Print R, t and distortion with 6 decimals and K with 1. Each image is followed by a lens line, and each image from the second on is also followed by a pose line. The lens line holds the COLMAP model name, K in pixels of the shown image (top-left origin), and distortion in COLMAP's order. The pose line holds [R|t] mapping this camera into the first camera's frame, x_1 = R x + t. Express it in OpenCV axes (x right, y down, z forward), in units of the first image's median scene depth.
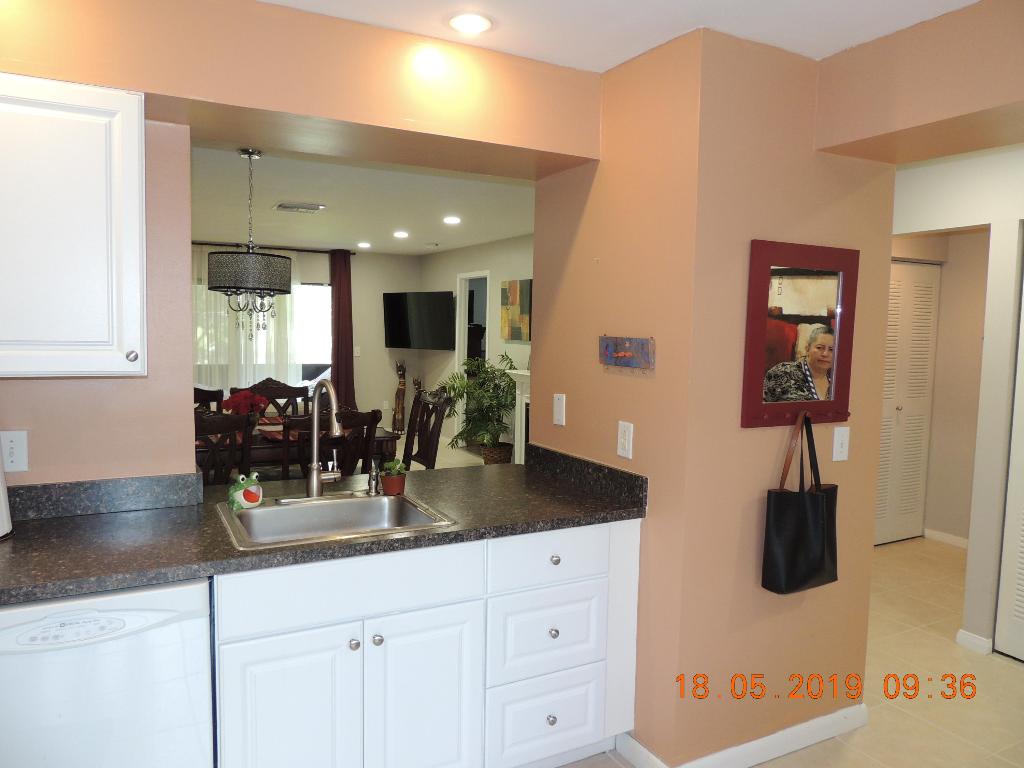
lens RADIAL K [[726.9, 0, 513.1], [0, 726.9, 387.4], [0, 0, 1]] dist [-0.015176, -0.004218]
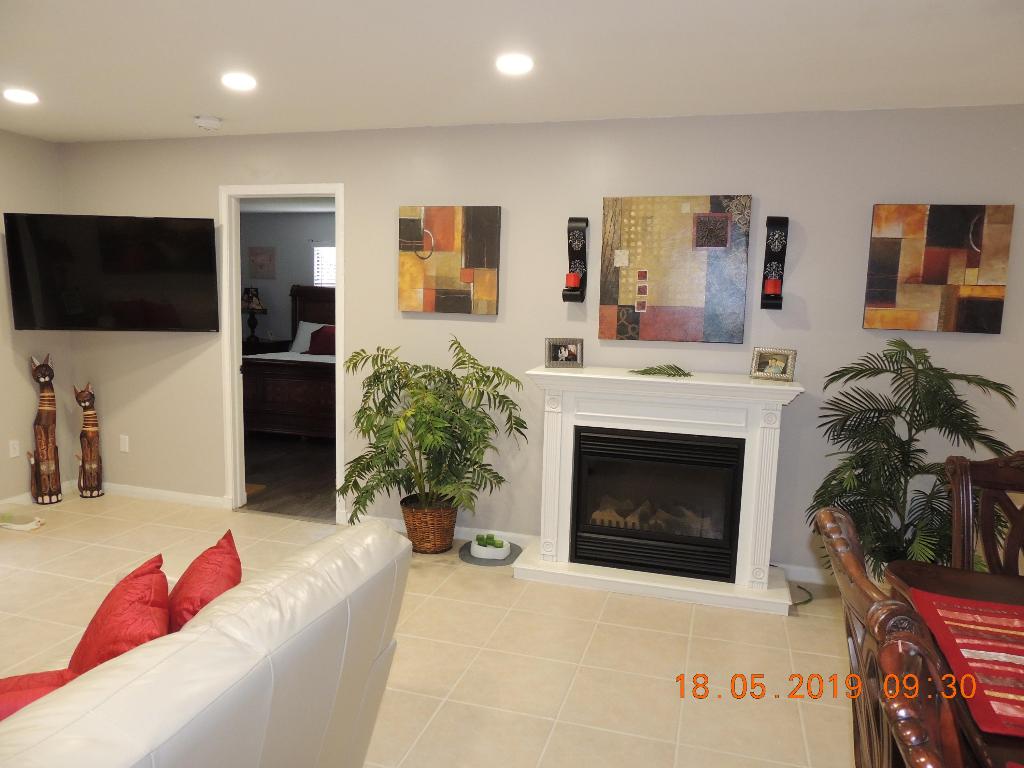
lens RADIAL K [[726.9, 0, 510.3], [0, 726.9, 384.3], [0, 0, 1]] dist [-0.015176, -0.004218]
pose [[0.700182, -0.091072, 0.708132, -0.330901], [0.050737, 0.995670, 0.077885, -0.046222], [-0.712159, -0.018606, 0.701772, 0.507554]]
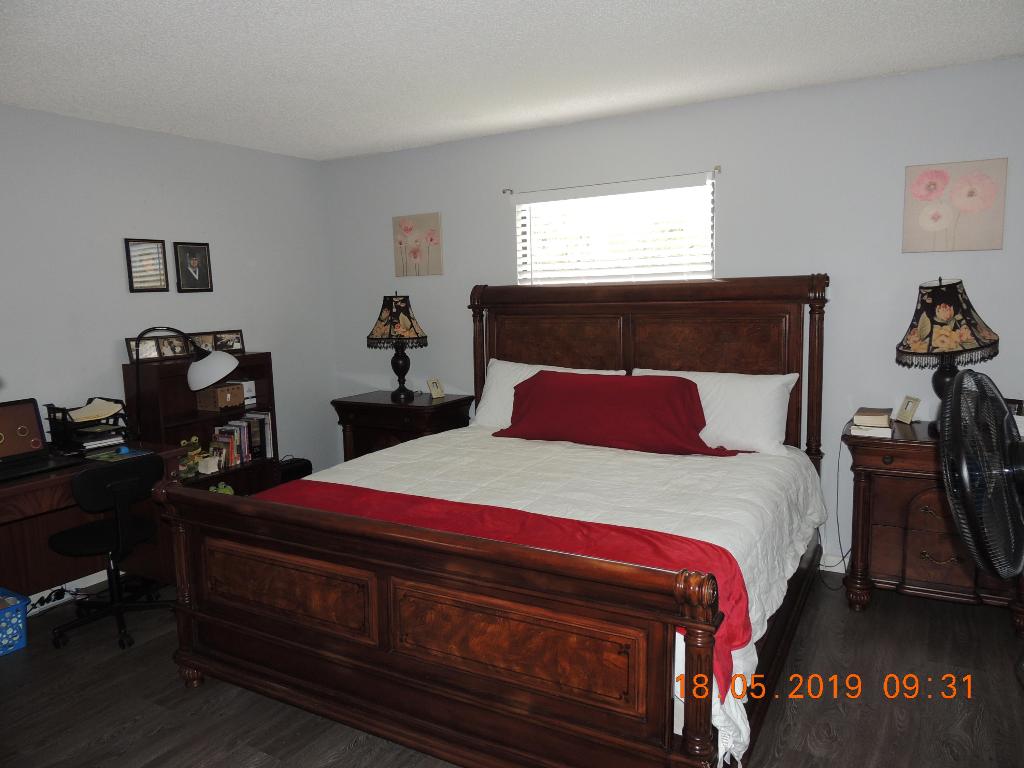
lens RADIAL K [[726.9, 0, 511.6], [0, 726.9, 385.3], [0, 0, 1]] dist [-0.015176, -0.004218]
pose [[0.848216, -0.114115, 0.517211, -0.177612], [0.088274, 0.993314, 0.074392, -0.069625], [-0.522243, -0.017444, 0.852619, 0.782619]]
